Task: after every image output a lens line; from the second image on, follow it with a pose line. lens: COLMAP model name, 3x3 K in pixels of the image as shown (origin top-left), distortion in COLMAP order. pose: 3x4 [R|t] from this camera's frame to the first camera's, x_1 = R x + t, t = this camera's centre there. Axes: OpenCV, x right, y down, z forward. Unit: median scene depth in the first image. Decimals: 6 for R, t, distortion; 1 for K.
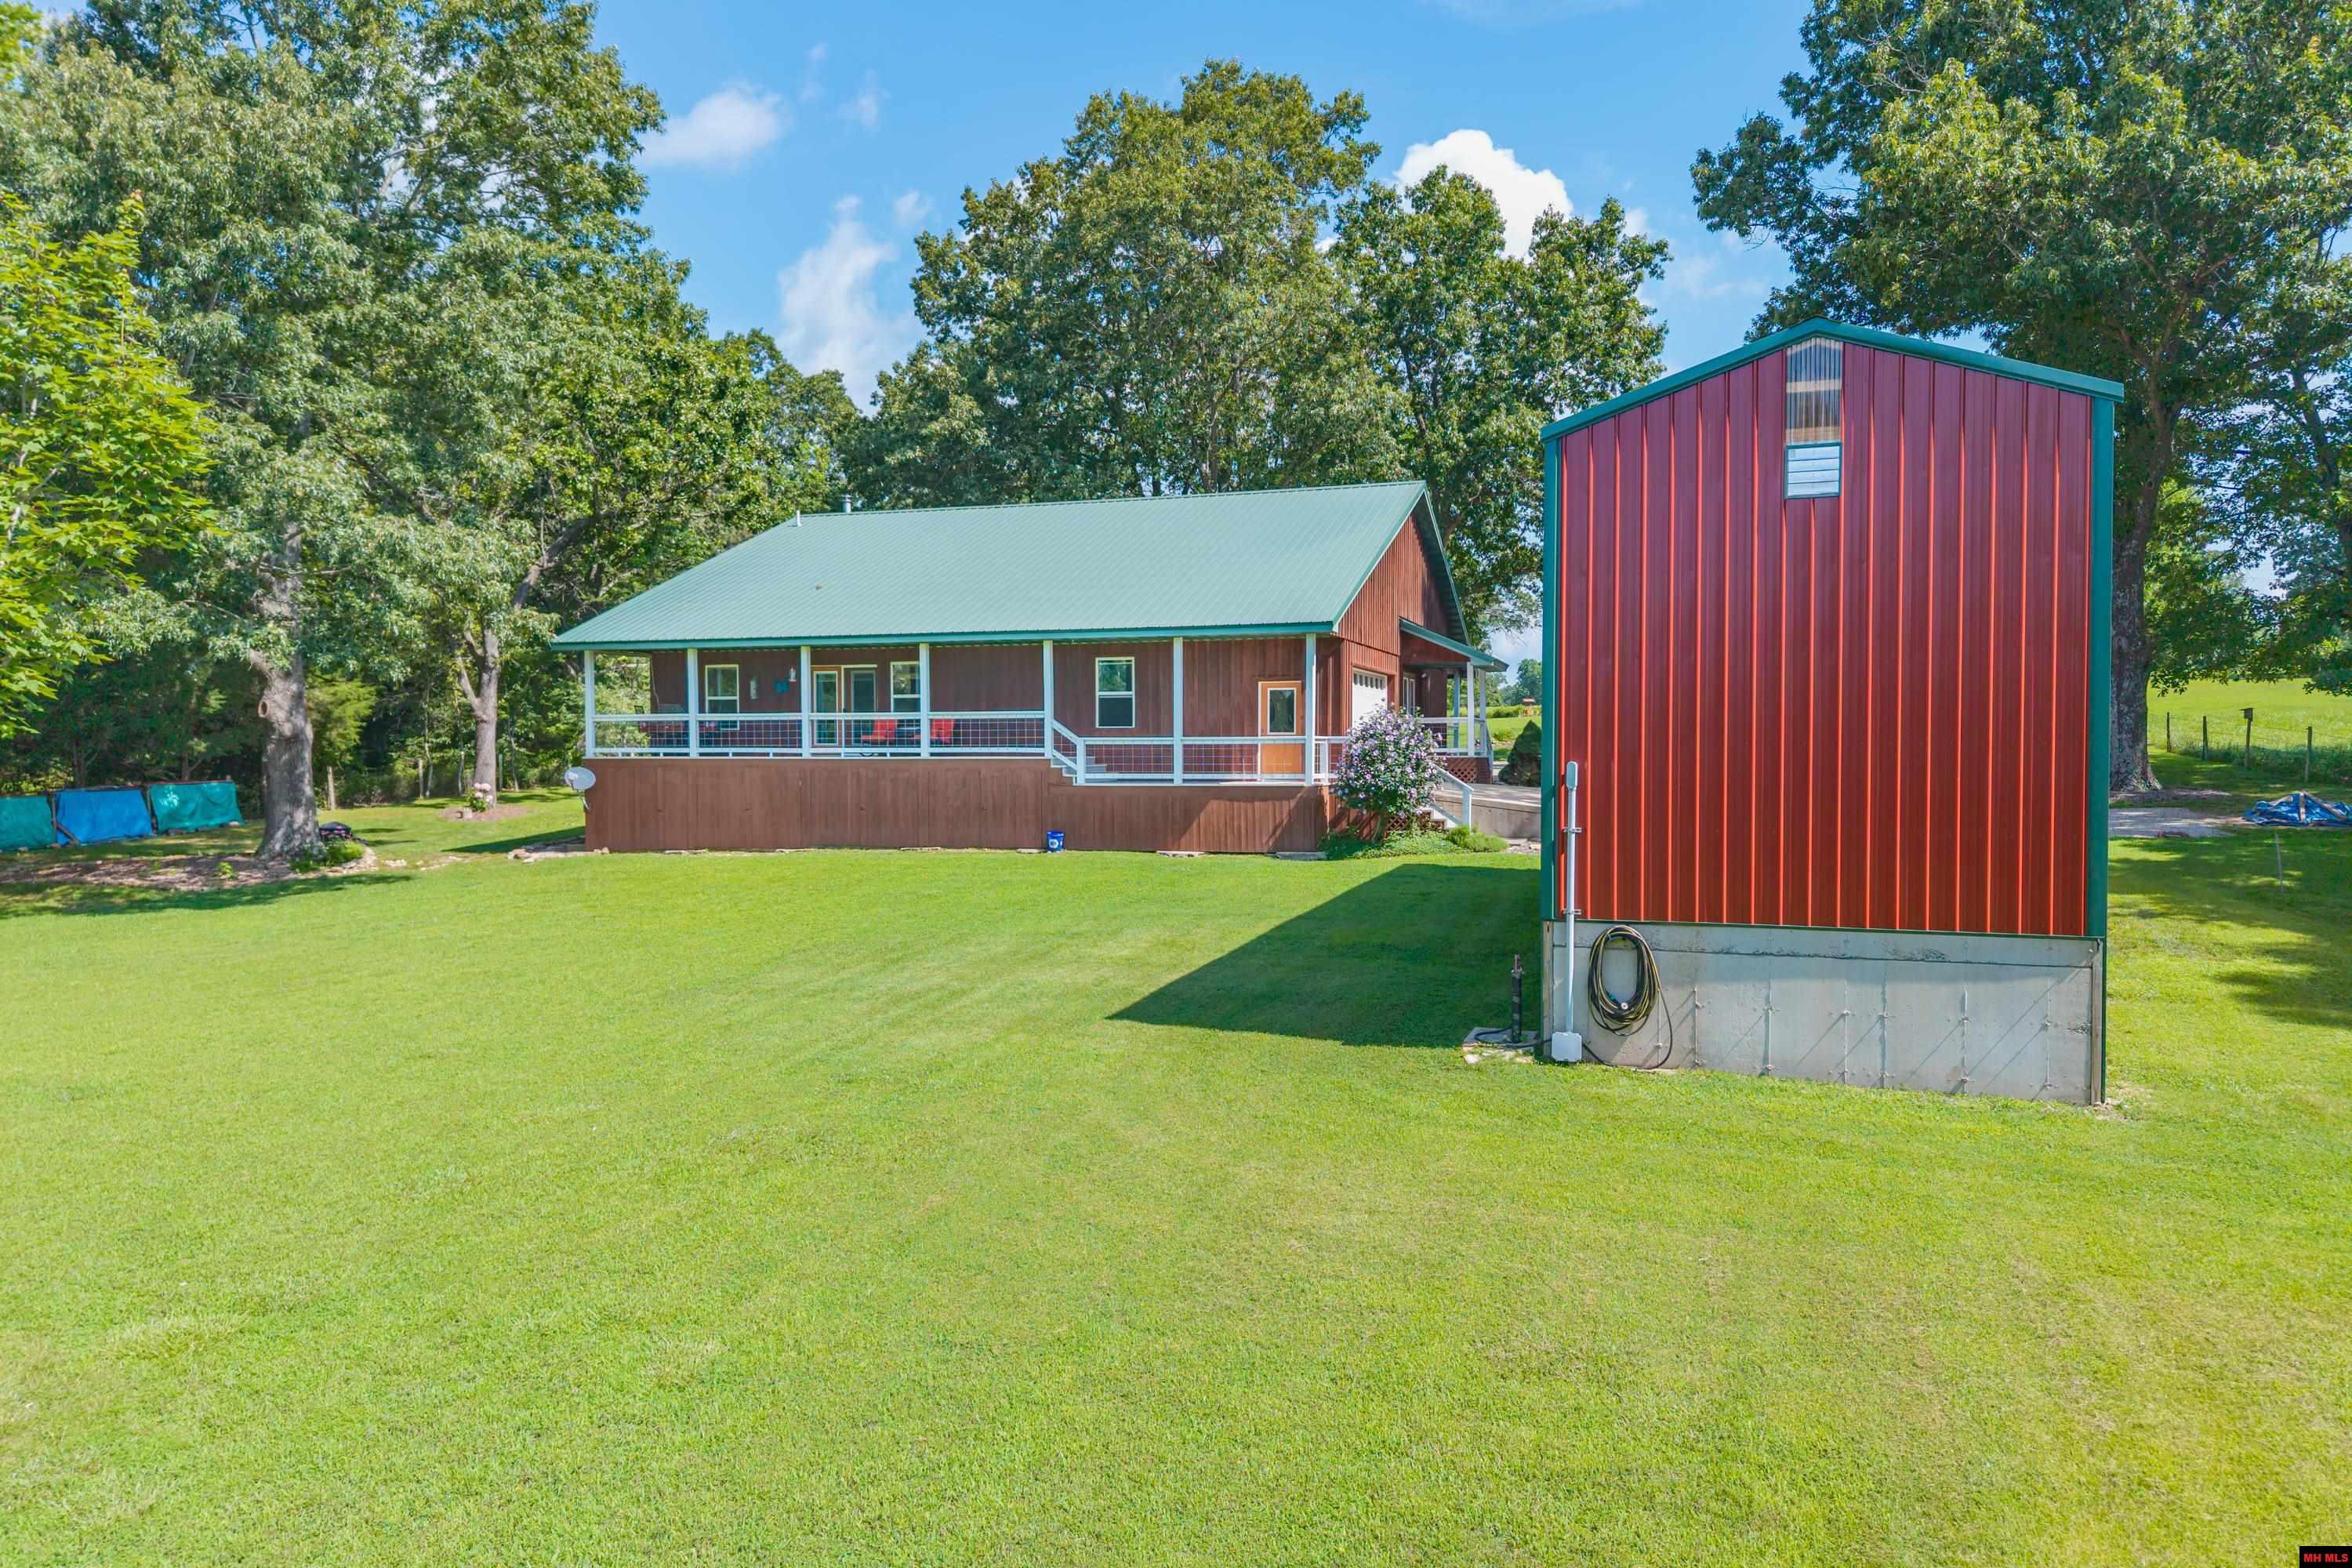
lens RADIAL K [[1547.6, 0, 1176.0], [0, 1547.6, 784.0], [0, 0, 1]] dist [0.004328, -0.000226]
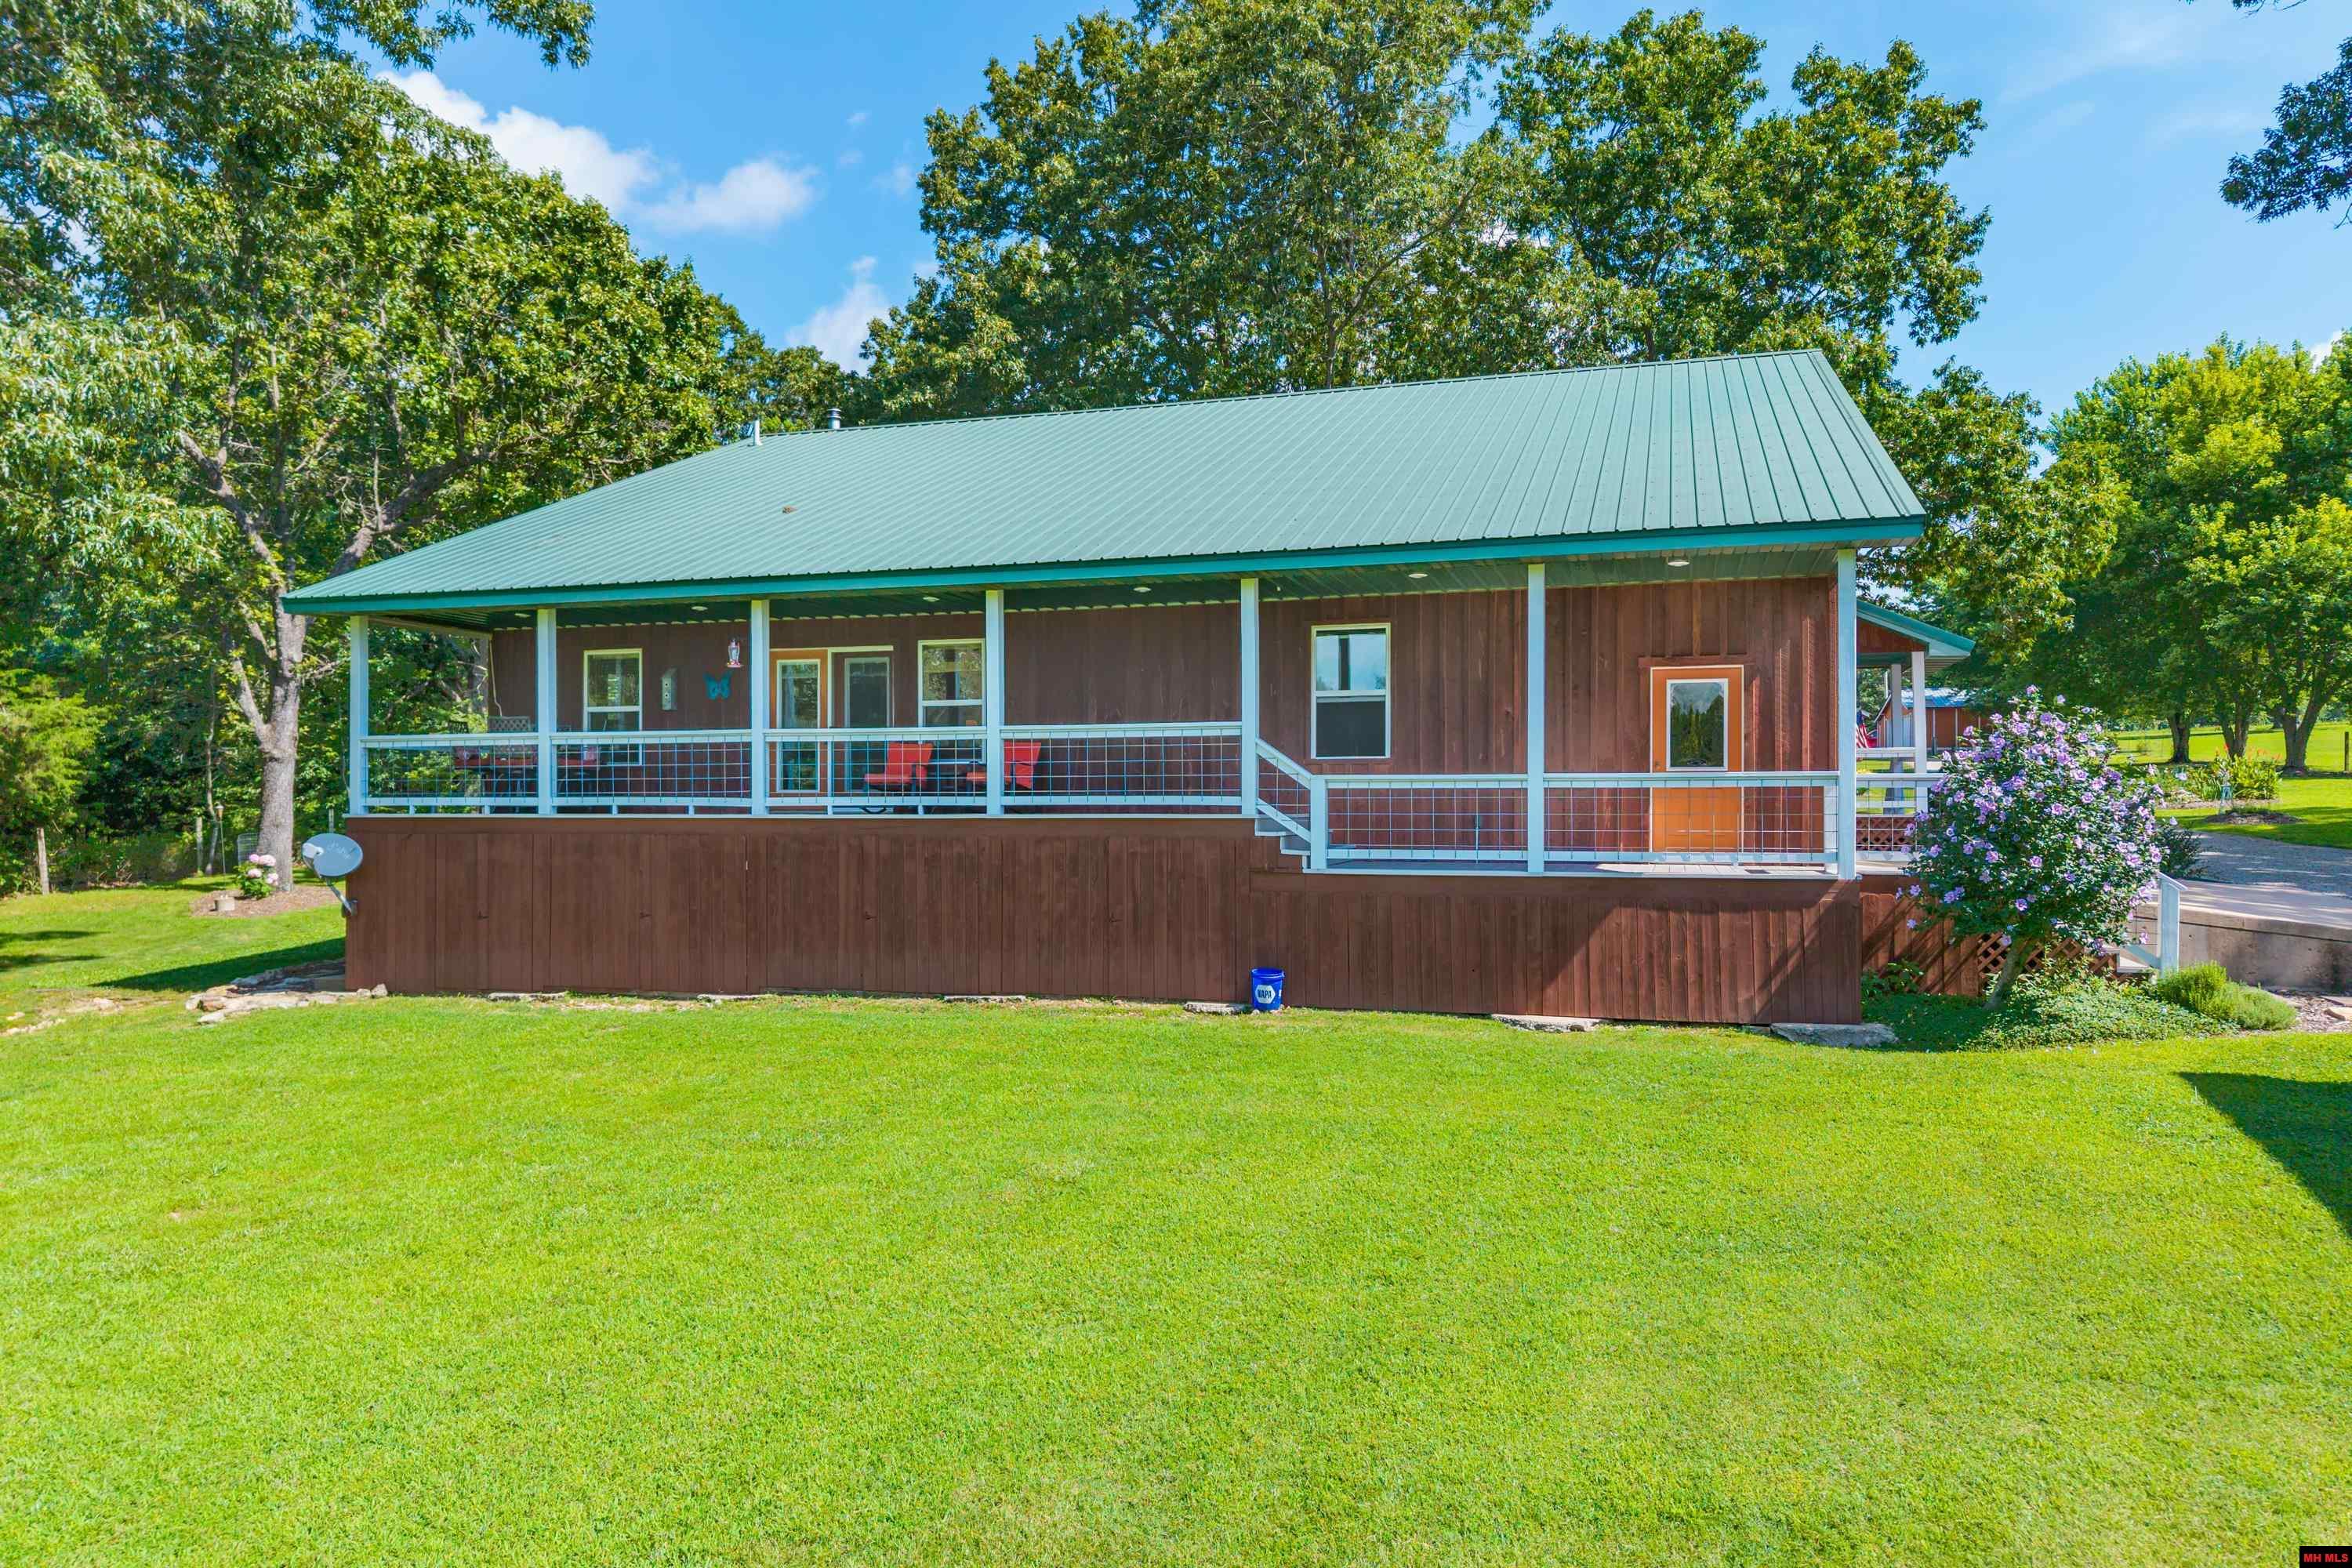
lens RADIAL K [[1650.8, 0, 1176.0], [0, 1650.8, 784.0], [0, 0, 1]] dist [-0.001978, -0.000332]
pose [[0.999993, 0.002001, 0.003025, -0.097351], [-0.001887, 0.999308, -0.037151, -0.007066], [-0.003097, 0.037145, 0.999305, 0.430909]]
